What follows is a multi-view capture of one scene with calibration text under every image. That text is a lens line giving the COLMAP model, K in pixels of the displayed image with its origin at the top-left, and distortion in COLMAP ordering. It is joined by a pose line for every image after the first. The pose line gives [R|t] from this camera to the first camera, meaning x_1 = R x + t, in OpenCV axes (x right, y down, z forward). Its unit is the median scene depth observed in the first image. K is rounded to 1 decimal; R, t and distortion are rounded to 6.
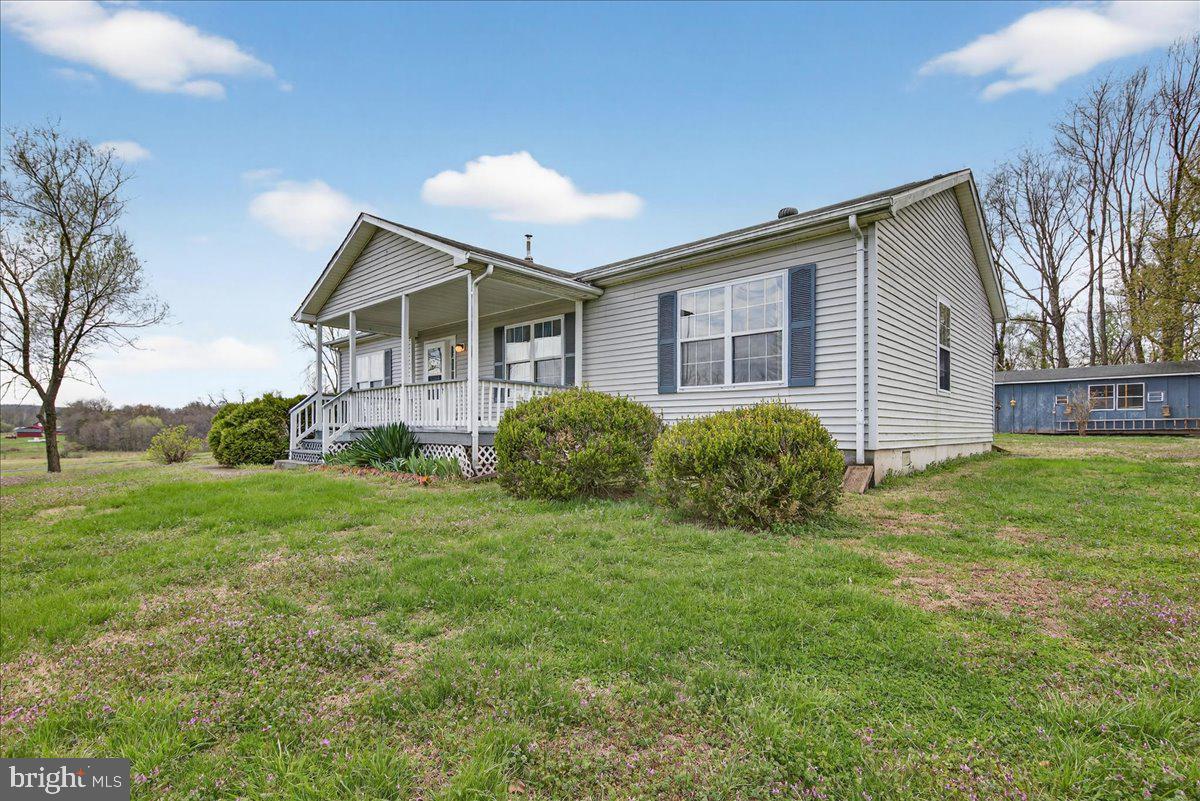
lens RADIAL K [[562.1, 0, 598.9], [0, 562.1, 413.4], [0, 0, 1]] dist [0.002445, 0.000415]
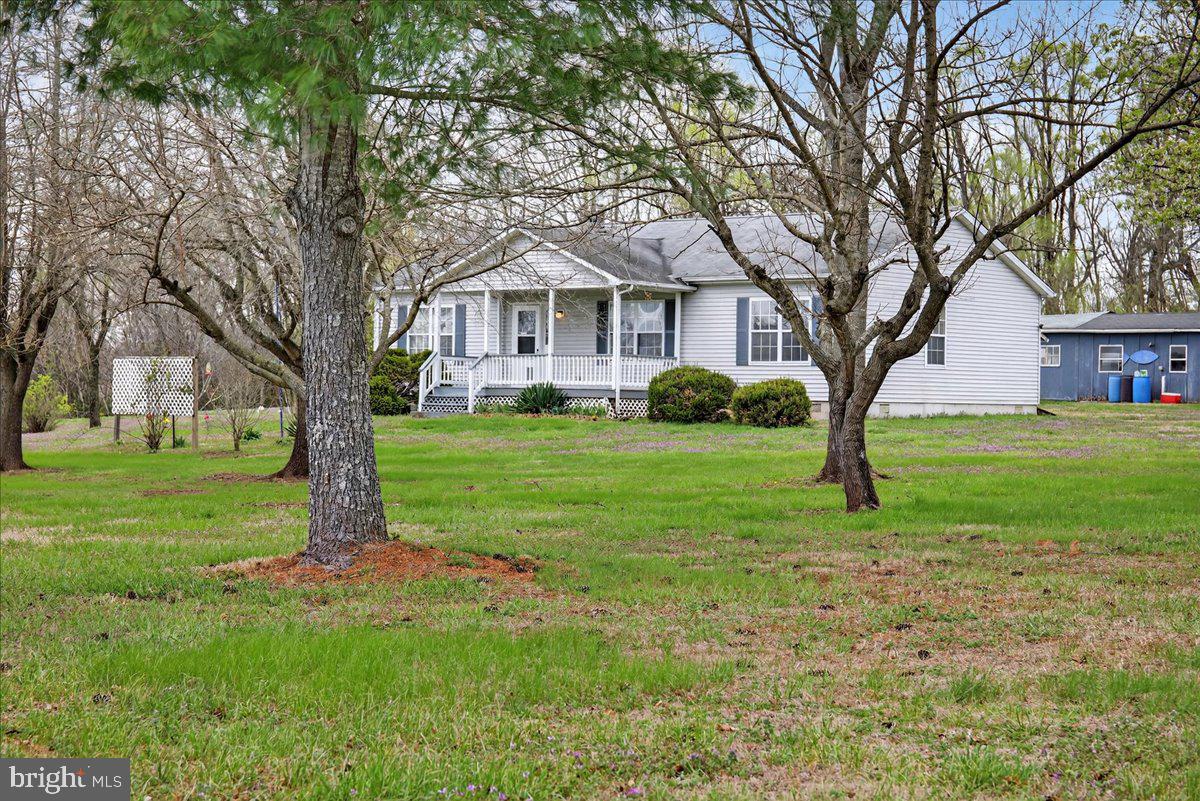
lens RADIAL K [[966.4, 0, 588.0], [0, 966.4, 394.0], [0, 0, 1]] dist [-0.181727, 0.010250]
pose [[0.998365, 0.012165, -0.055848, -0.152884], [-0.010400, 0.999440, 0.031791, -0.038180], [0.056203, -0.031159, 0.997933, -1.677512]]
